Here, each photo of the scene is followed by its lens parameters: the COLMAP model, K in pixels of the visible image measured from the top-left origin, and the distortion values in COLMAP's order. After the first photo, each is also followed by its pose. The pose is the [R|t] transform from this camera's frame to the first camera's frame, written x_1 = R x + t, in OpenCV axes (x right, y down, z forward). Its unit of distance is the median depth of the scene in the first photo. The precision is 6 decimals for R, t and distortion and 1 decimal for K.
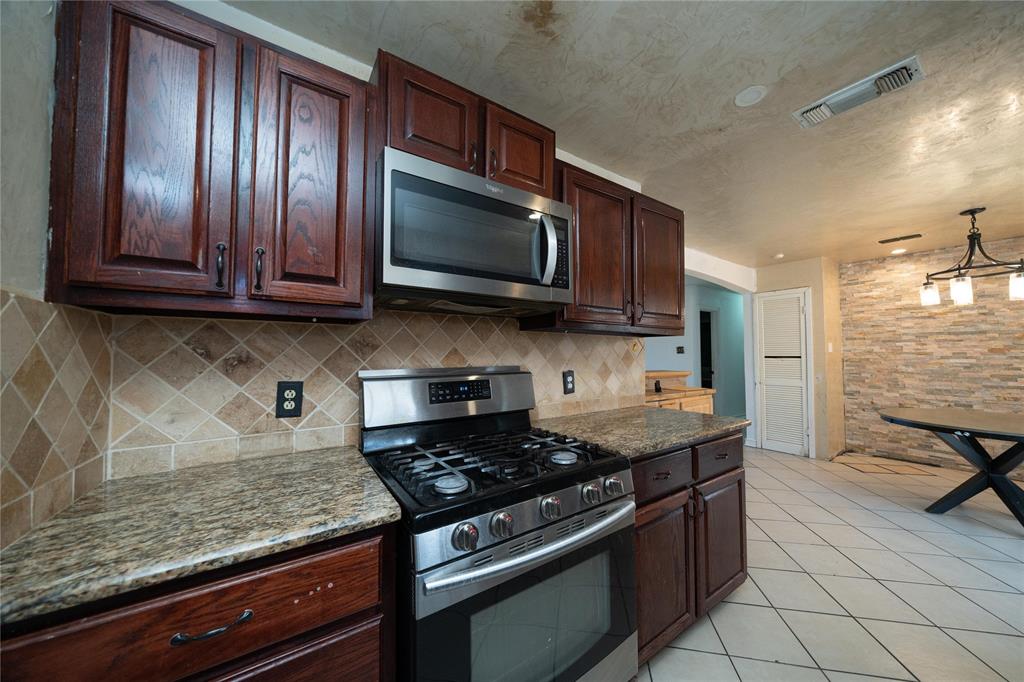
lens RADIAL K [[347.5, 0, 510.4], [0, 347.5, 341.6], [0, 0, 1]] dist [-0.004124, -0.000236]
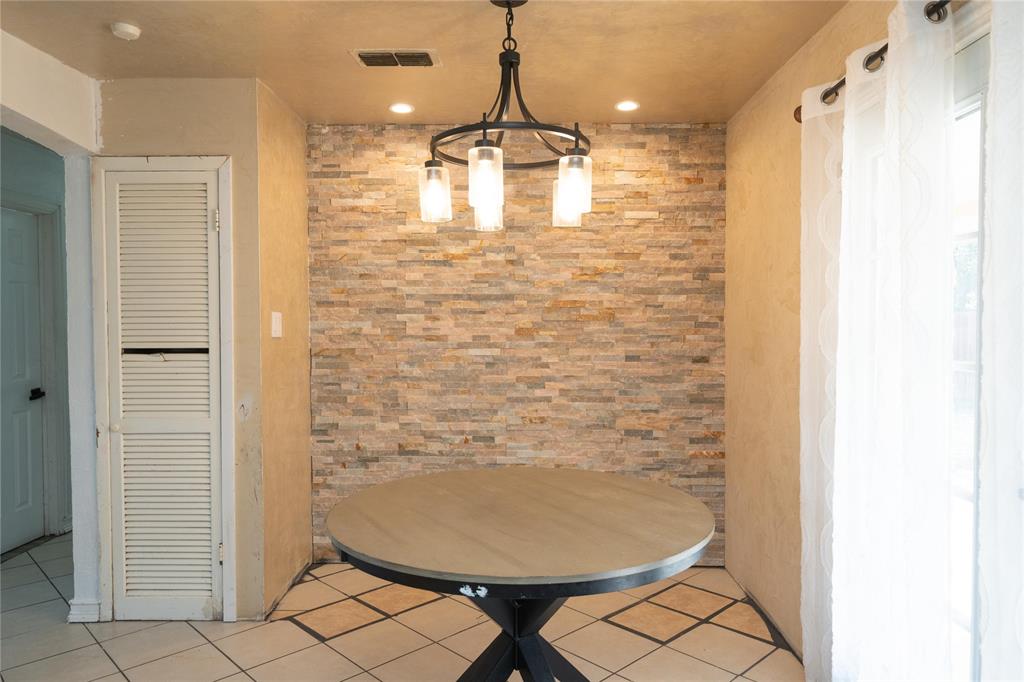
lens RADIAL K [[677.3, 0, 516.4], [0, 677.3, 343.0], [0, 0, 1]] dist [0.002188, 0.001149]
pose [[0.569860, -0.024363, 0.821380, 0.670704], [-0.026918, 0.998471, 0.048291, -0.009441], [-0.821301, -0.049629, 0.568333, 0.510245]]
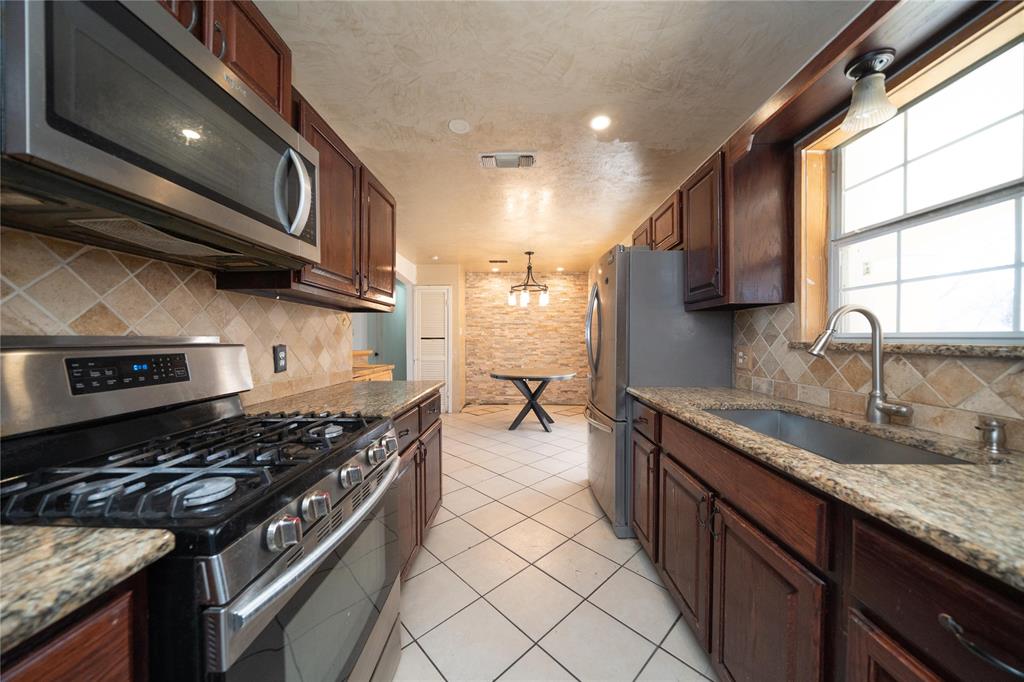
lens RADIAL K [[347.5, 0, 515.7], [0, 347.5, 341.3], [0, 0, 1]] dist [-0.004124, -0.000236]
pose [[0.571779, -0.003399, 0.820401, -0.134573], [-0.027055, 0.999369, 0.022996, 0.028056], [-0.819962, -0.035344, 0.571326, 0.038421]]
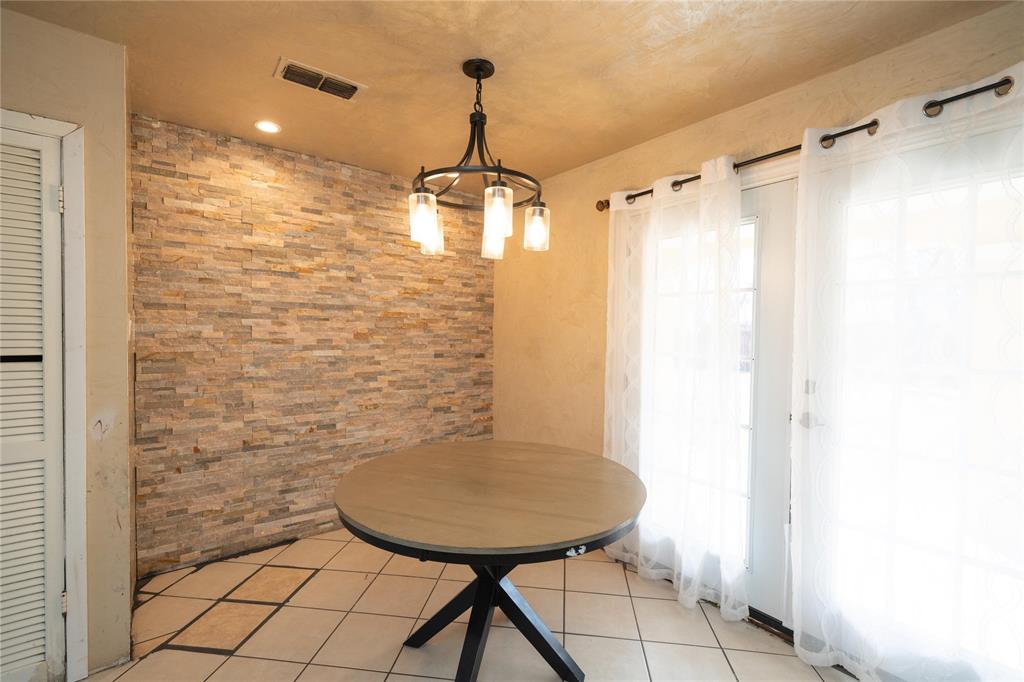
lens RADIAL K [[449.2, 0, 509.5], [0, 449.2, 342.3], [0, 0, 1]] dist [0.003037, -0.000578]
pose [[-0.063552, -0.025678, 0.997648, 0.660892], [-0.048826, 0.998552, 0.022591, 0.004831], [-0.996783, -0.047276, -0.064713, 0.958759]]
